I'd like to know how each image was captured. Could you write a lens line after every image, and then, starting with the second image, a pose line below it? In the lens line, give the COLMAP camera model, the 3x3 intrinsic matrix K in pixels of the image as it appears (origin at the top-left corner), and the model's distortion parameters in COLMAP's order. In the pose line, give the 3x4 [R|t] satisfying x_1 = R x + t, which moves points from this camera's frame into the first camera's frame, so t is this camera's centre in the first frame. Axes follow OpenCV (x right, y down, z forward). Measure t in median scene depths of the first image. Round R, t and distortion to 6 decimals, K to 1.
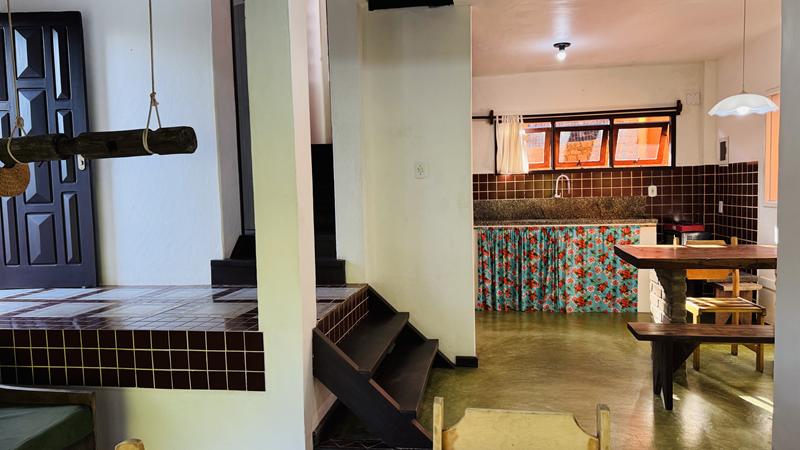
lens RADIAL K [[570.8, 0, 390.2], [0, 570.8, 224.4], [0, 0, 1]] dist [0.058323, -0.066759]
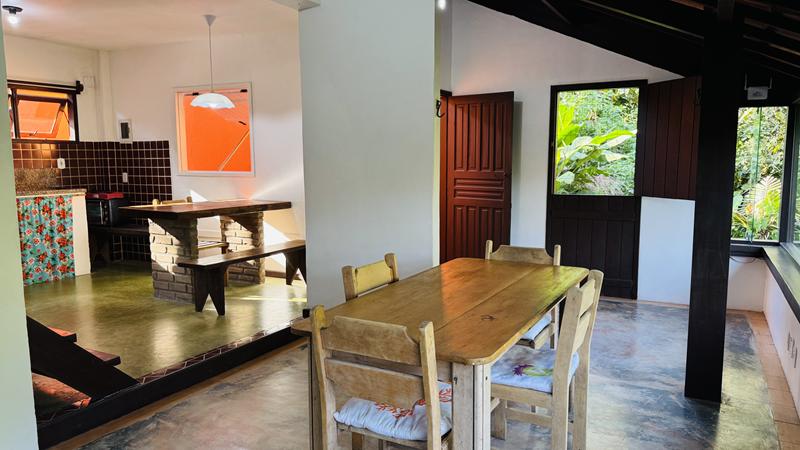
lens RADIAL K [[570.8, 0, 413.5], [0, 570.8, 230.4], [0, 0, 1]] dist [0.058323, -0.066759]
pose [[0.301565, -0.093643, 0.948836, -0.390143], [0.055203, 0.995211, 0.080675, 0.015320], [-0.951846, 0.028049, 0.305290, 0.065040]]
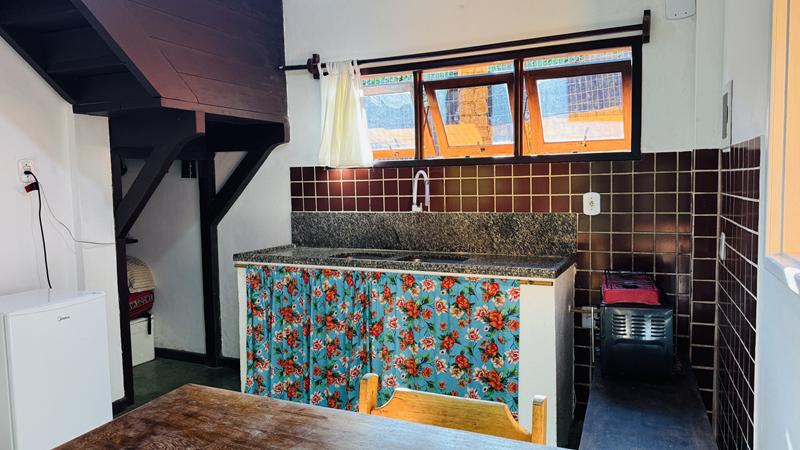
lens RADIAL K [[570.8, 0, 403.2], [0, 570.8, 223.2], [0, 0, 1]] dist [0.058323, -0.066759]
pose [[0.968423, 0.026108, -0.247943, 0.443936], [-0.020632, 0.999483, 0.024659, -0.052592], [0.248458, -0.018765, 0.968461, 0.512180]]
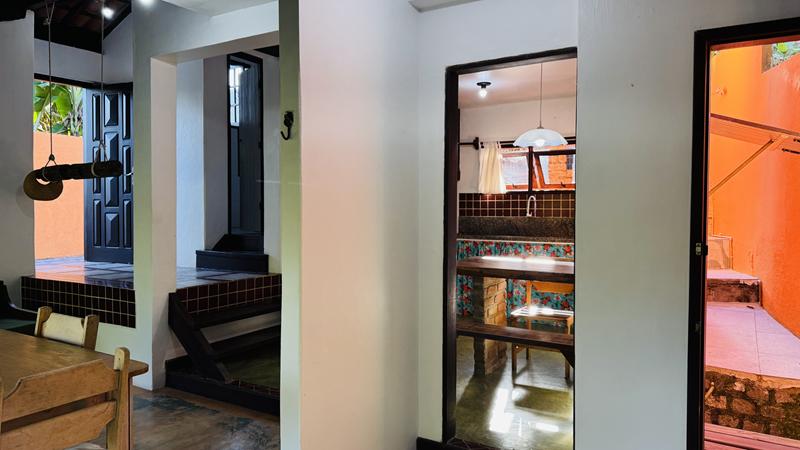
lens RADIAL K [[570.8, 0, 396.6], [0, 570.8, 217.5], [0, 0, 1]] dist [0.058323, -0.066759]
pose [[0.928031, 0.037583, -0.370603, 0.495624], [-0.051035, 0.998344, -0.026556, -0.003786], [0.368991, 0.043558, 0.928412, -0.103741]]
